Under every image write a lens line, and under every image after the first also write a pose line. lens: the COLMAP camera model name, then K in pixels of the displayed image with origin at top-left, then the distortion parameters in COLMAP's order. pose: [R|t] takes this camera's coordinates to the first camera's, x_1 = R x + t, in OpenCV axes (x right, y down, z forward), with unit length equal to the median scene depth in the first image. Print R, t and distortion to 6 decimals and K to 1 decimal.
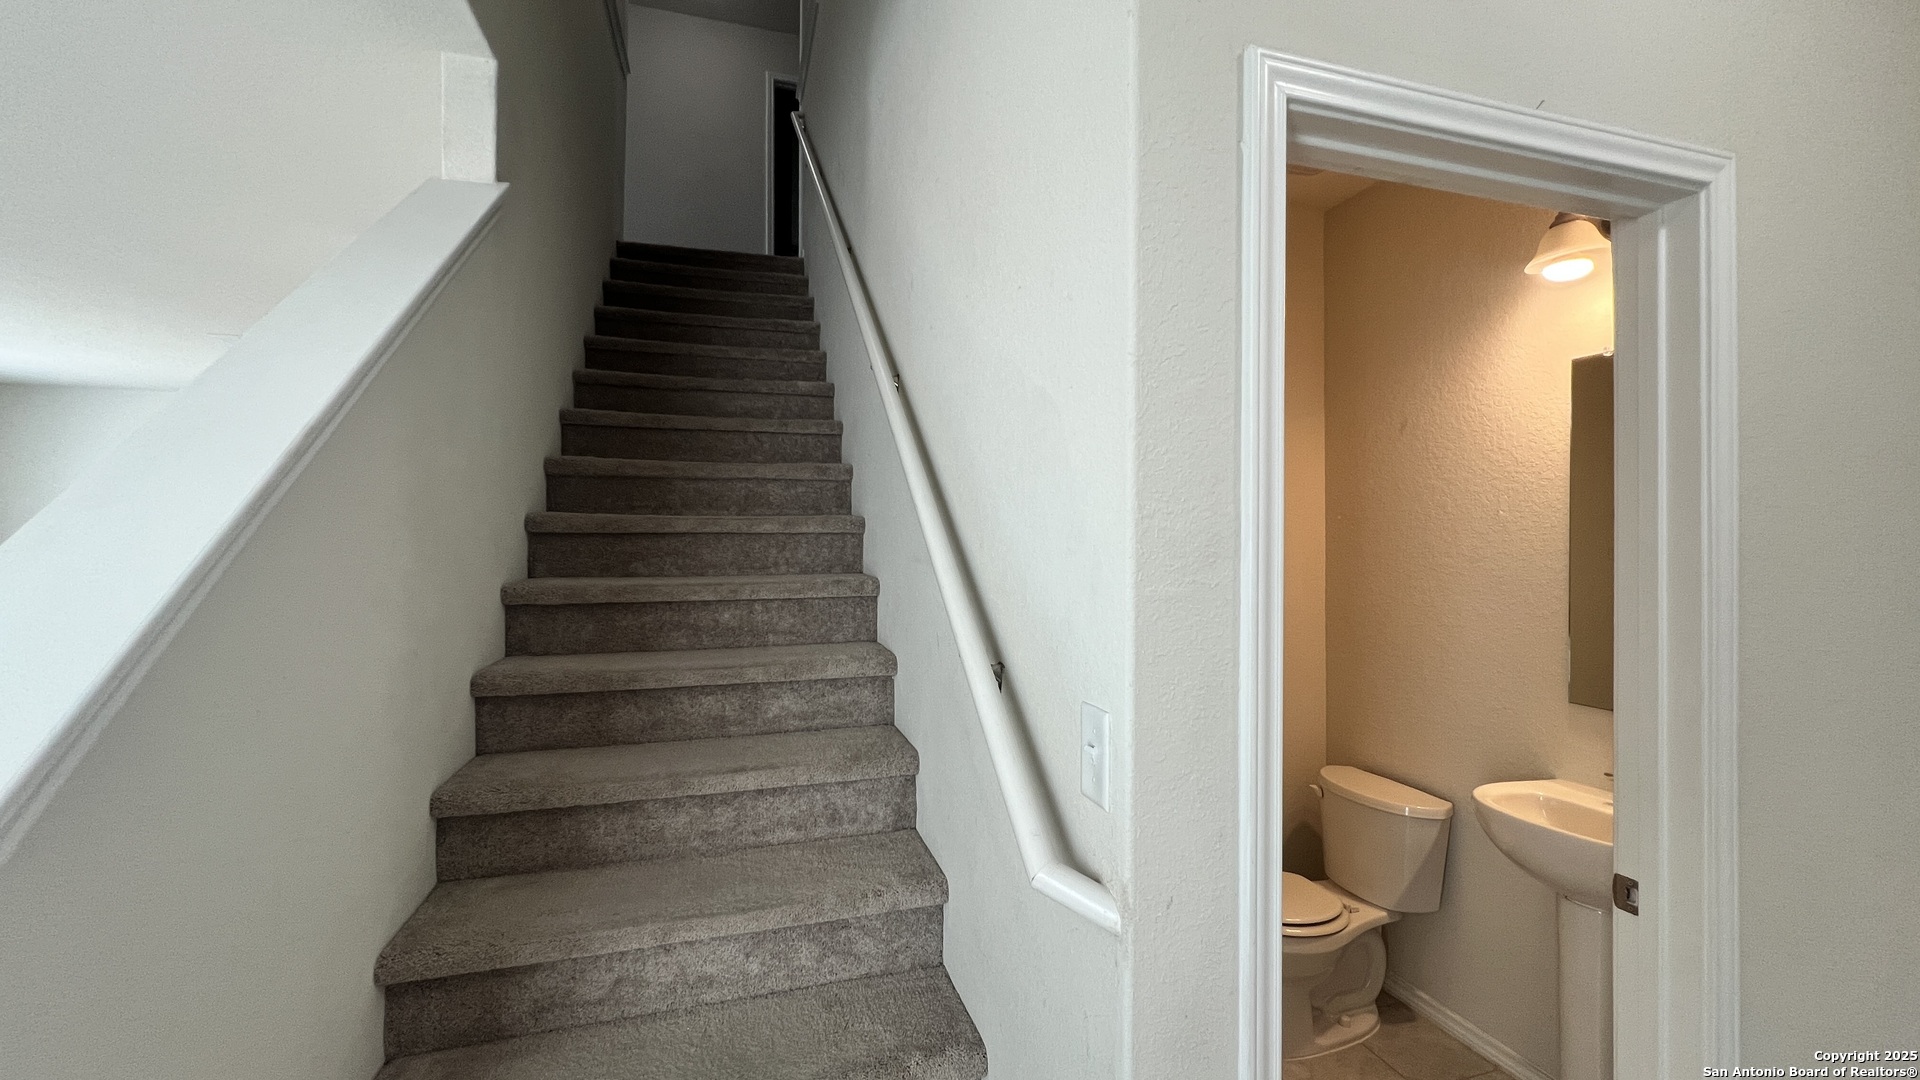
lens RADIAL K [[768.5, 0, 955.4], [0, 768.5, 535.3], [0, 0, 1]] dist [-0.001509, 0.000644]
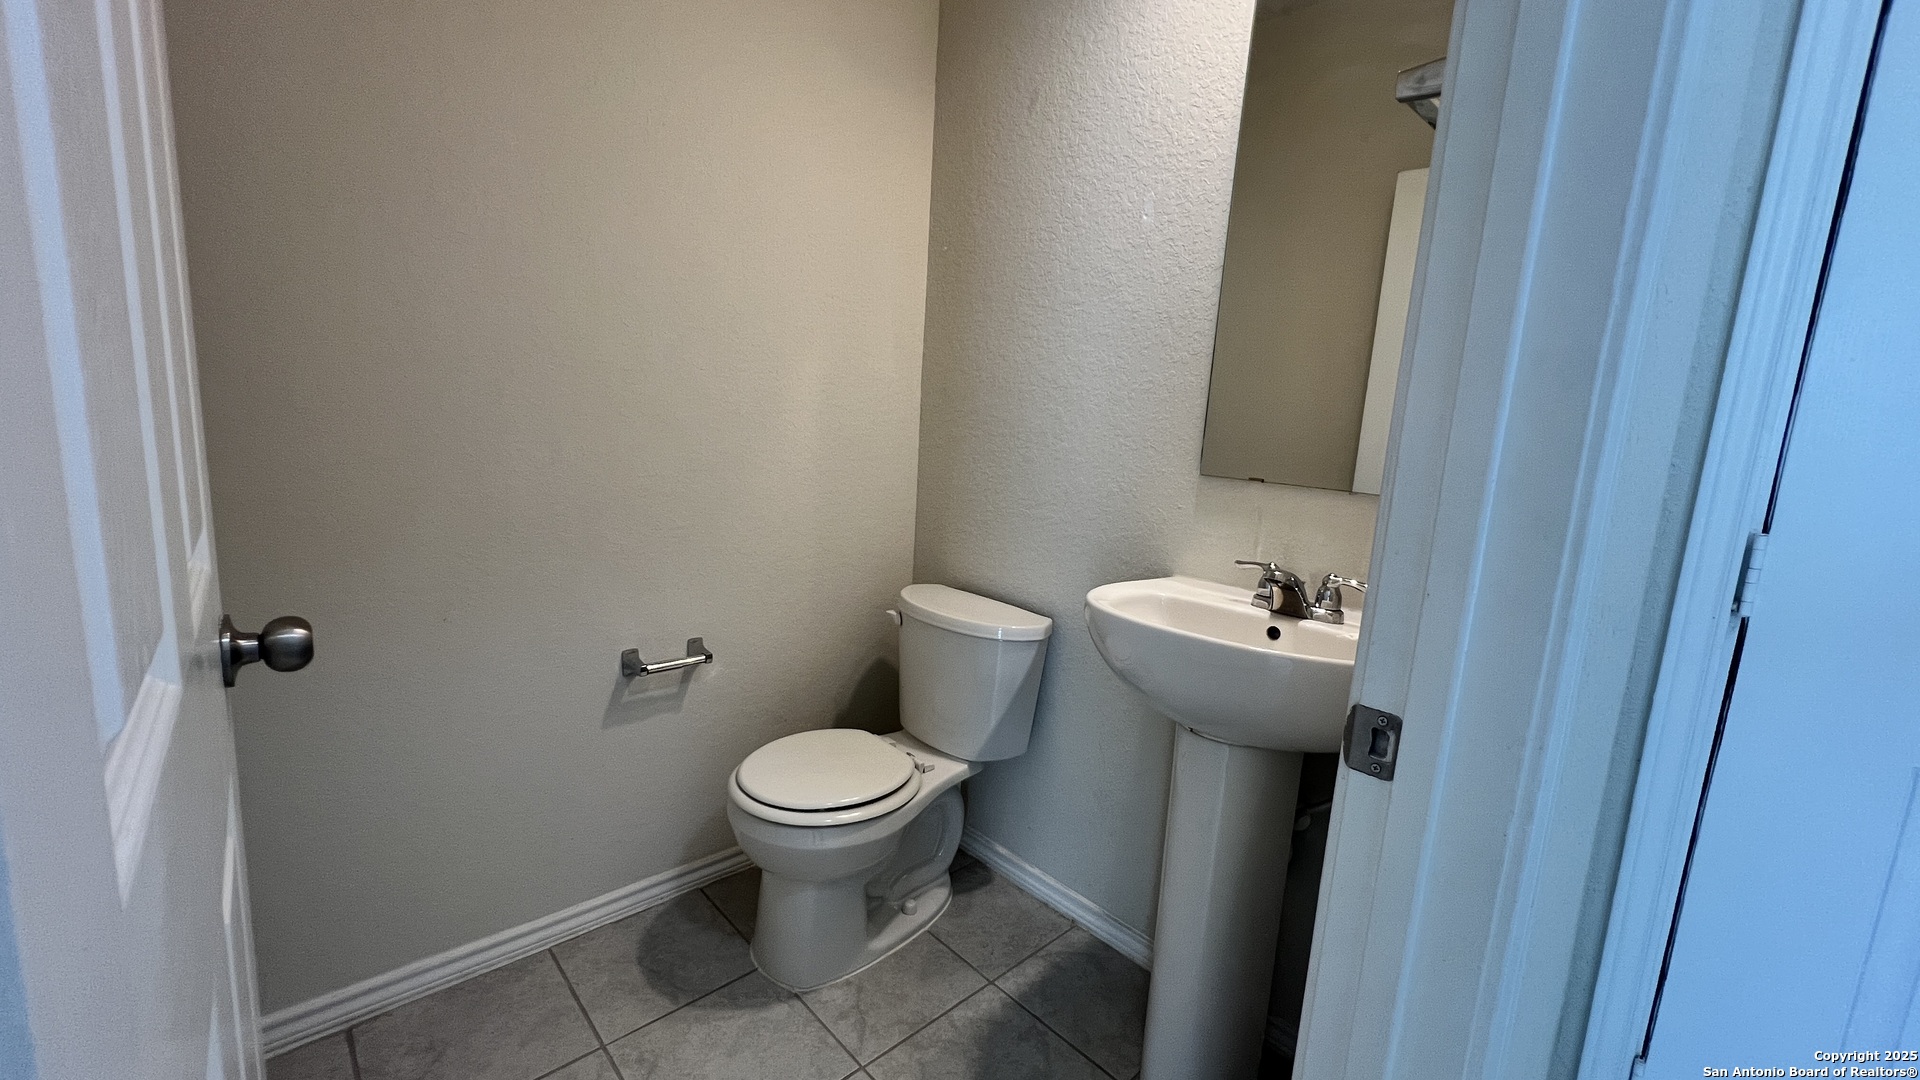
lens RADIAL K [[768.5, 0, 962.5], [0, 768.5, 538.6], [0, 0, 1]] dist [-0.001509, 0.000644]
pose [[0.892979, -0.022273, 0.449546, 0.223494], [-0.060693, 0.983694, 0.169299, 0.145215], [-0.445987, -0.178465, 0.877067, 0.380564]]
